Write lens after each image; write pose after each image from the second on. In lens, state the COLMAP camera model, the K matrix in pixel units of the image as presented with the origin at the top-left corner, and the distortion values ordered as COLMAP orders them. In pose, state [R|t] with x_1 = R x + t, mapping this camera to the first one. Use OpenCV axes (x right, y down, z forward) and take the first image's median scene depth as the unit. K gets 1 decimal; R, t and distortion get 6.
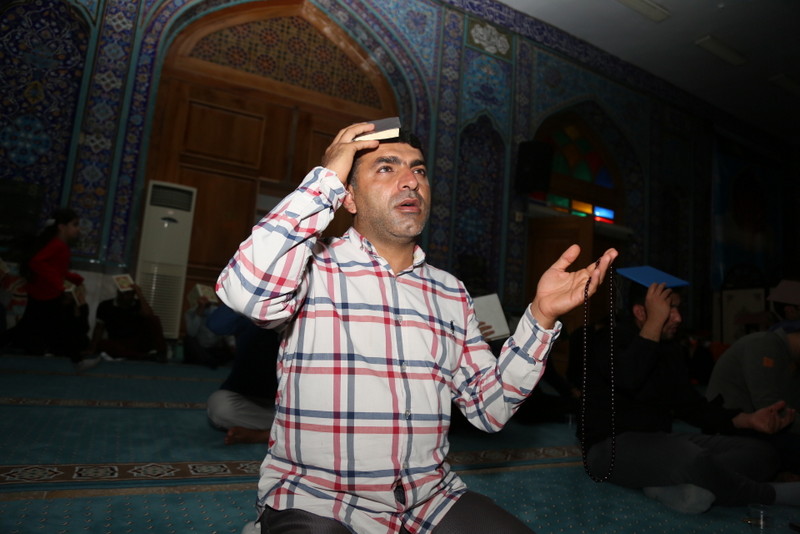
lens RADIAL K [[535.7, 0, 398.1], [0, 535.7, 264.1], [0, 0, 1]] dist [-0.123708, 0.065098]
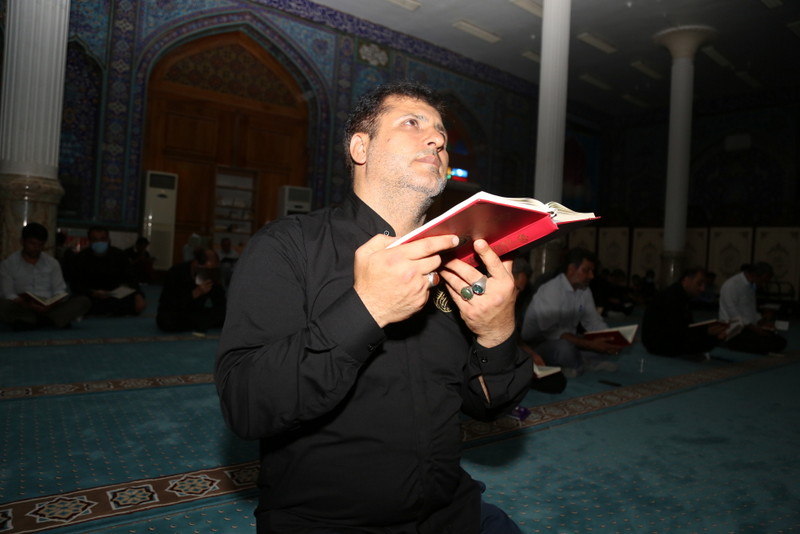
lens RADIAL K [[535.7, 0, 398.1], [0, 535.7, 264.1], [0, 0, 1]] dist [-0.123708, 0.065098]
pose [[0.988854, -0.022462, 0.147185, 0.021384], [0.000542, 0.989091, 0.147304, -0.087428], [-0.148888, -0.145583, 0.978079, -0.517695]]
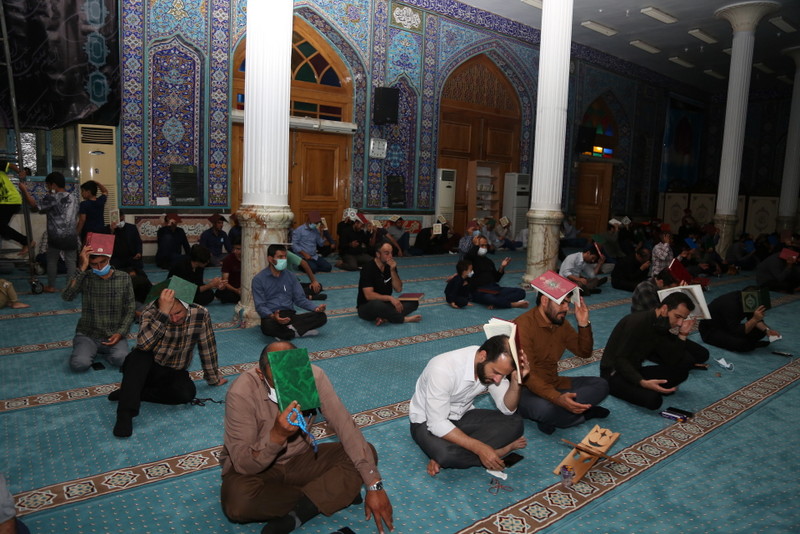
lens RADIAL K [[553.3, 0, 401.6], [0, 553.3, 268.7], [0, 0, 1]] dist [-0.125804, 0.071486]
pose [[0.986437, -0.062446, 0.151800, -0.765600], [0.019844, 0.963391, 0.267364, -0.284043], [-0.162939, -0.260725, 0.951564, -0.923607]]
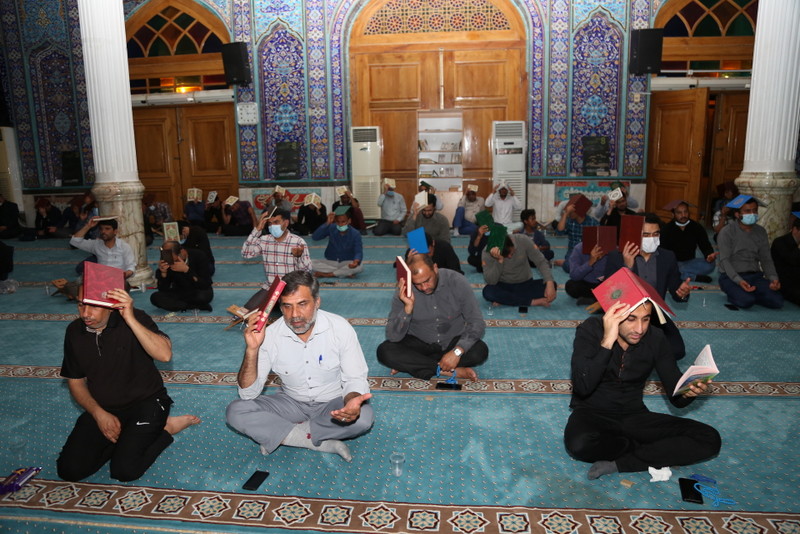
lens RADIAL K [[535.7, 0, 398.1], [0, 535.7, 264.1], [0, 0, 1]] dist [-0.123708, 0.065098]
pose [[0.824093, 0.014828, -0.566261, 0.474461], [0.151814, 0.957305, 0.246007, -0.104906], [0.545733, -0.288699, 0.786657, -0.291931]]
